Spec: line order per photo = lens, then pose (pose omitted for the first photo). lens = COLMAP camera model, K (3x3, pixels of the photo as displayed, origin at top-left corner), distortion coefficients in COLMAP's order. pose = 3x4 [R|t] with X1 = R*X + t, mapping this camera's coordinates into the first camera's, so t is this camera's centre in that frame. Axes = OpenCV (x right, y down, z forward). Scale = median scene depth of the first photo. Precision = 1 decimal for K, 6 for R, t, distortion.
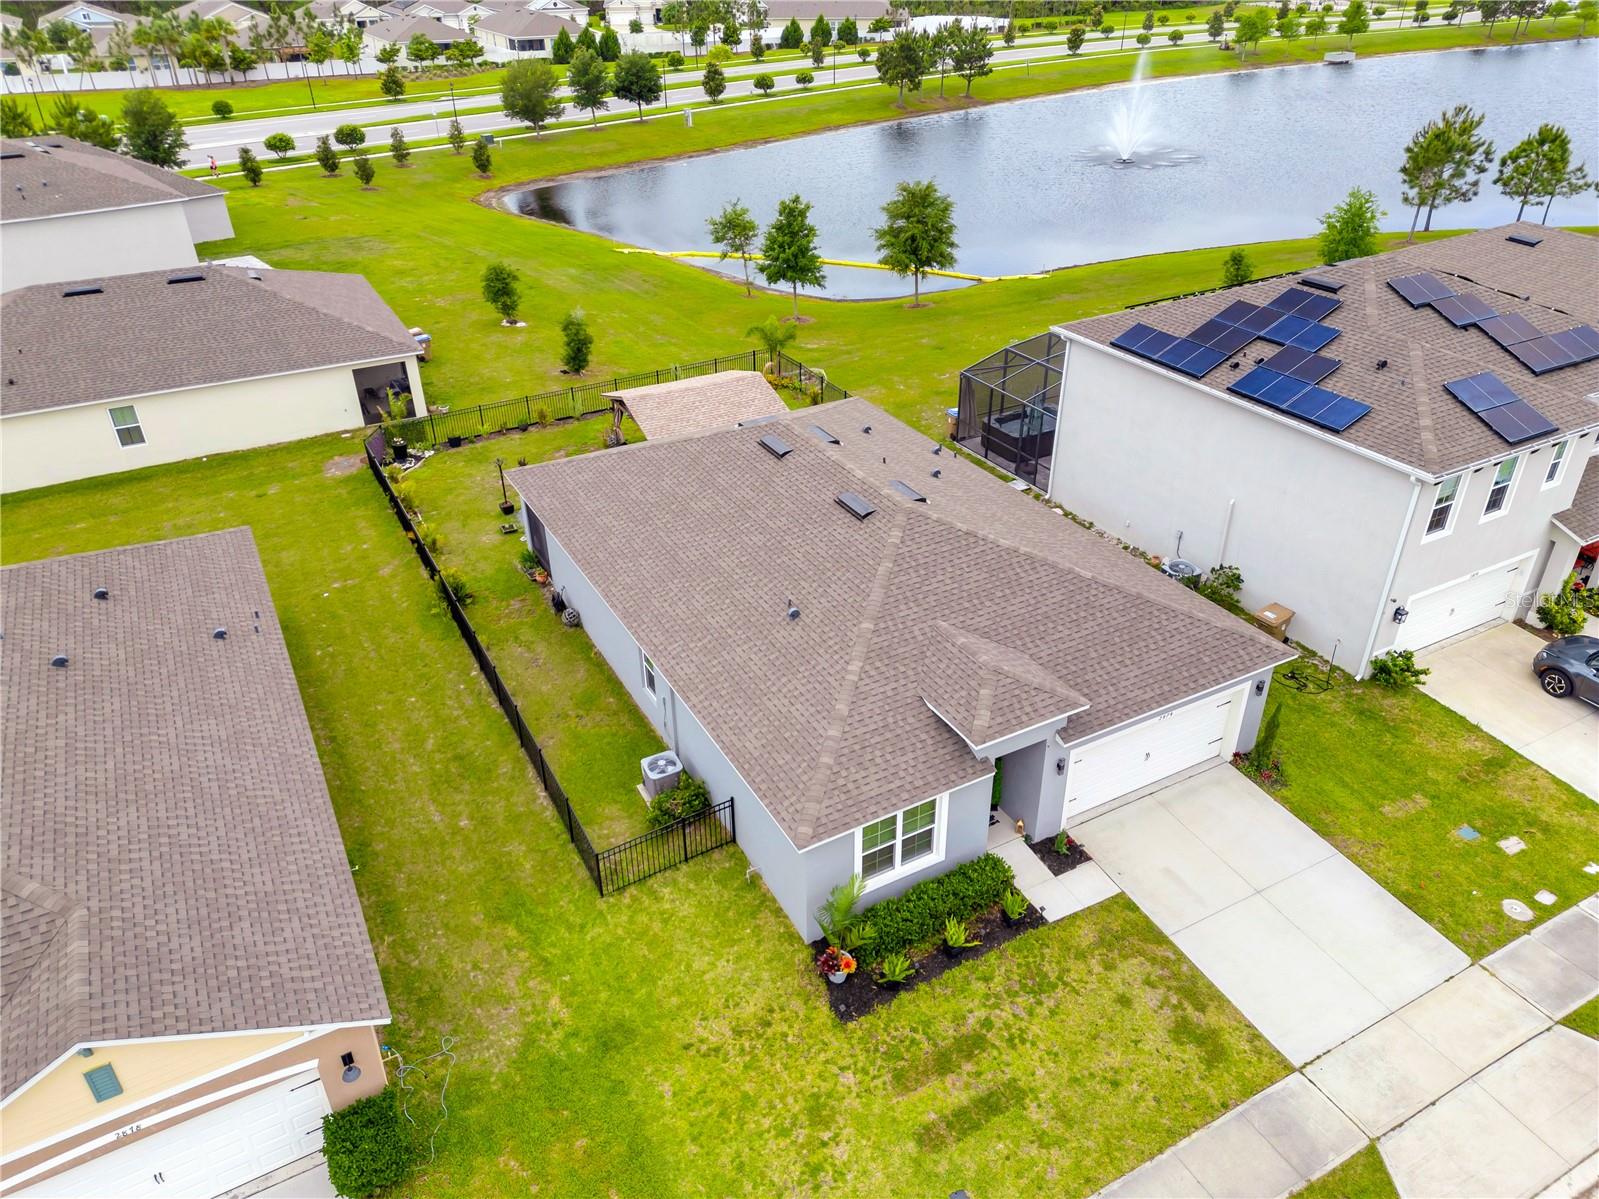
lens RADIAL K [[1114.9, 0, 799.5], [0, 1114.9, 599.5], [0, 0, 1]] dist [0.097939, -0.086499]
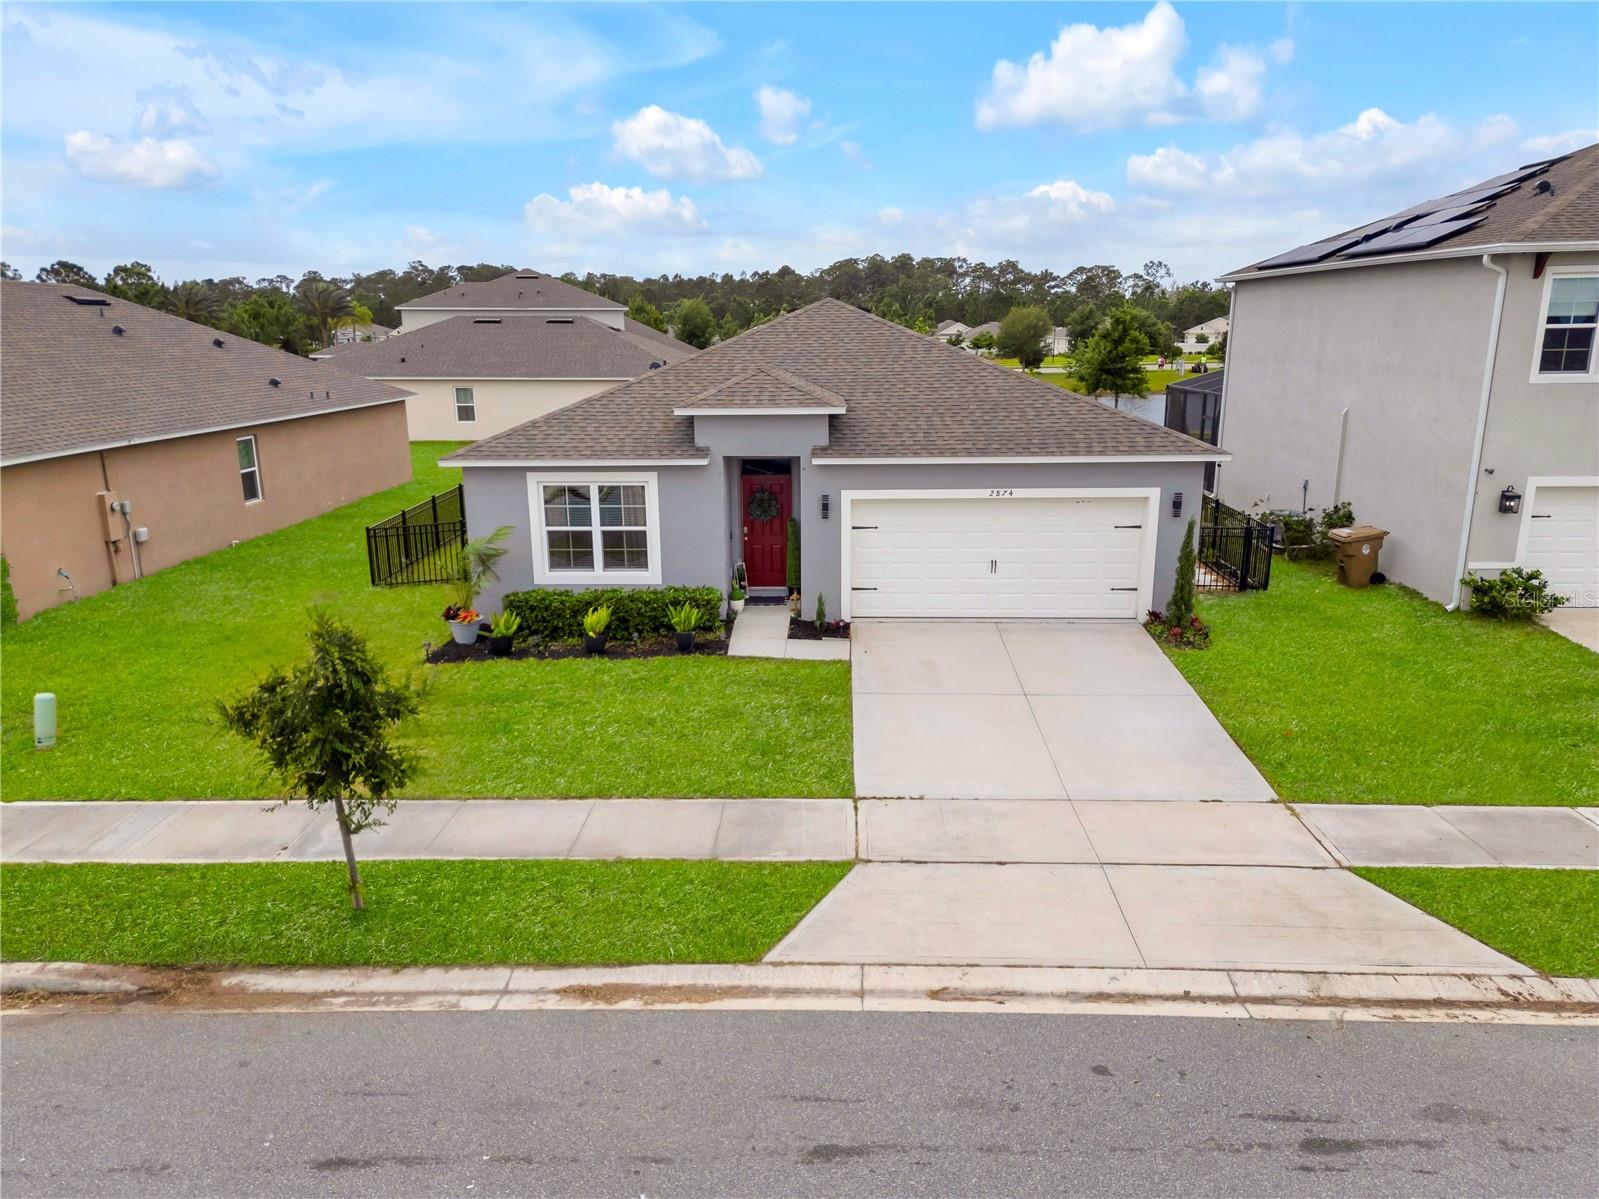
lens RADIAL K [[1114.9, 0, 799.5], [0, 1114.9, 599.5], [0, 0, 1]] dist [0.097939, -0.086499]
pose [[0.862892, 0.125304, -0.489608, 0.626583], [-0.262450, 0.939007, -0.222228, 0.400395], [0.431899, 0.320257, 0.843148, 0.348822]]
